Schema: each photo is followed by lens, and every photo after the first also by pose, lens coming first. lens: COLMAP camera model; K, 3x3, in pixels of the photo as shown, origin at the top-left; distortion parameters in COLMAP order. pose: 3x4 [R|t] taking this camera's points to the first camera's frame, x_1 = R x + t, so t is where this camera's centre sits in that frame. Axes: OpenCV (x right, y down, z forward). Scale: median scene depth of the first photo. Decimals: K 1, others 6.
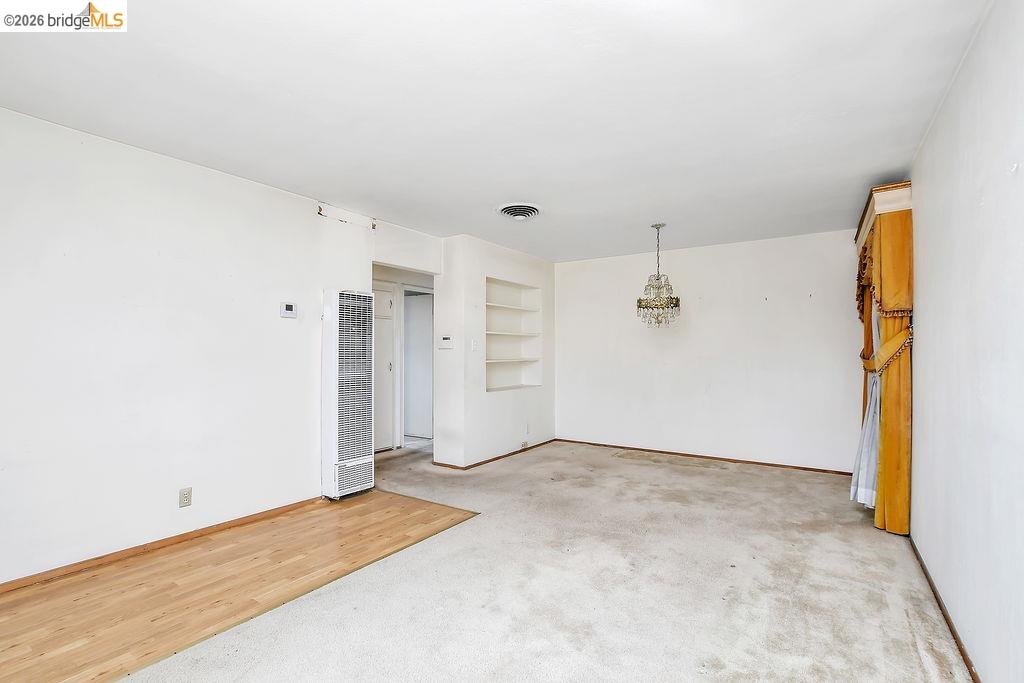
lens RADIAL K [[466.1, 0, 508.9], [0, 466.1, 344.9], [0, 0, 1]] dist [-0.019380, -0.000509]
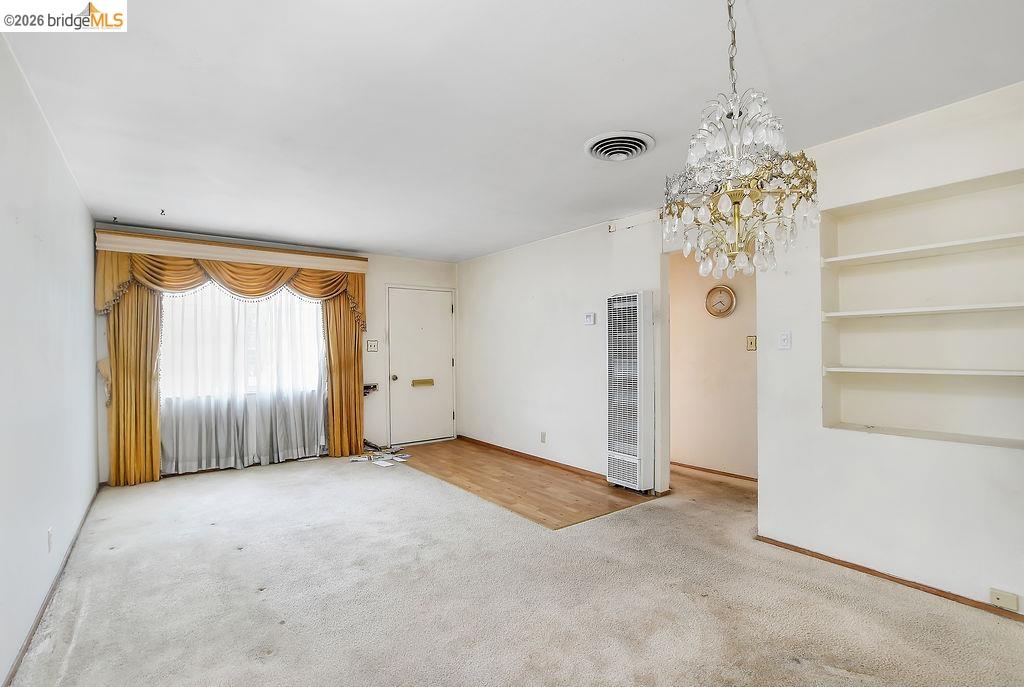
lens RADIAL K [[476.2, 0, 506.5], [0, 476.2, 350.6], [0, 0, 1]] dist [-0.021395, 0.000292]
pose [[-0.324209, -0.000038, -0.945986, 0.743368], [0.016151, 0.999854, -0.005576, 0.013553], [0.945848, -0.017086, -0.324161, 1.071719]]
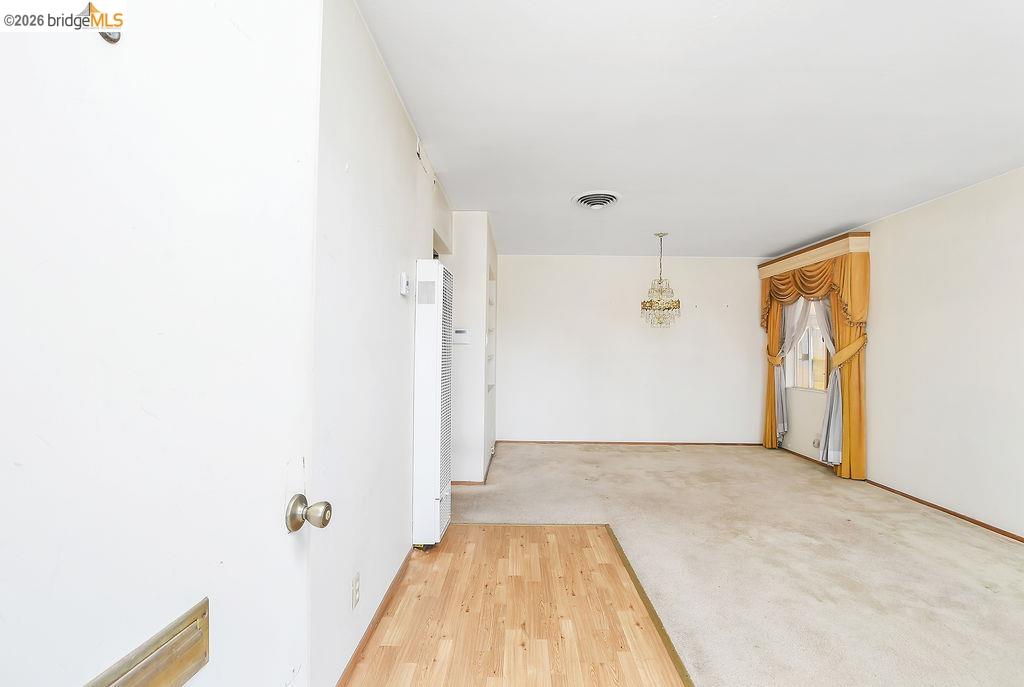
lens RADIAL K [[476.2, 0, 514.1], [0, 476.2, 346.0], [0, 0, 1]] dist [-0.021395, 0.000292]
pose [[0.835499, 0.011338, 0.549375, -0.647115], [-0.016469, 0.999855, 0.004412, 0.007574], [-0.549245, -0.012734, 0.835564, 0.283890]]
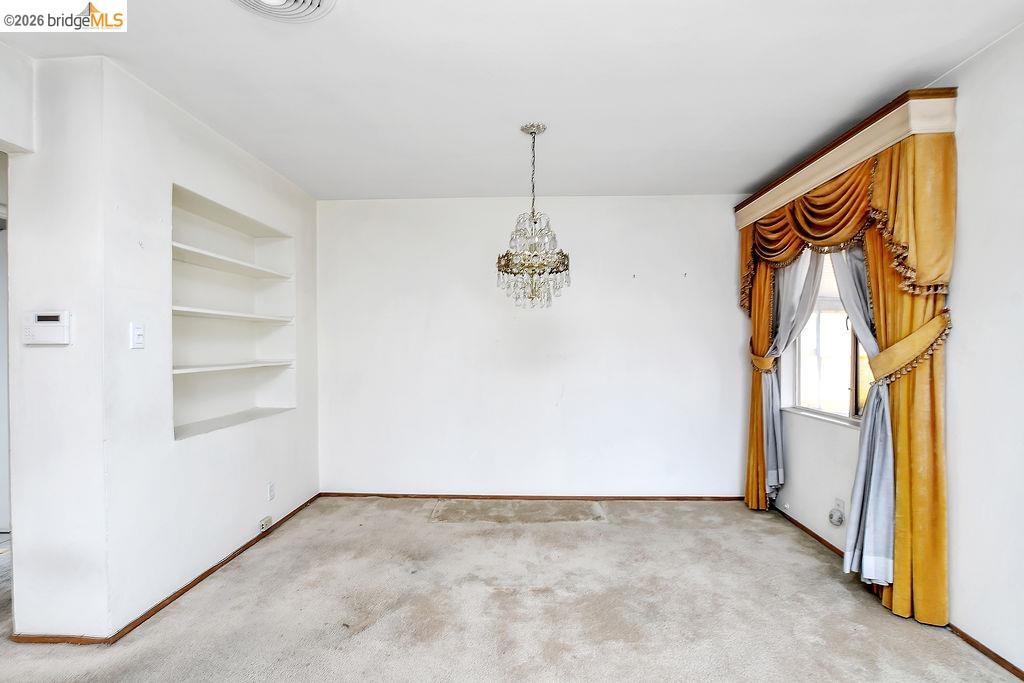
lens RADIAL K [[466.1, 0, 511.0], [0, 466.1, 347.9], [0, 0, 1]] dist [-0.019380, -0.000509]
pose [[0.849548, -0.006661, 0.527470, -0.008017], [-0.003079, 0.999841, 0.017585, 0.003730], [-0.527503, -0.016563, 0.849392, 0.584752]]
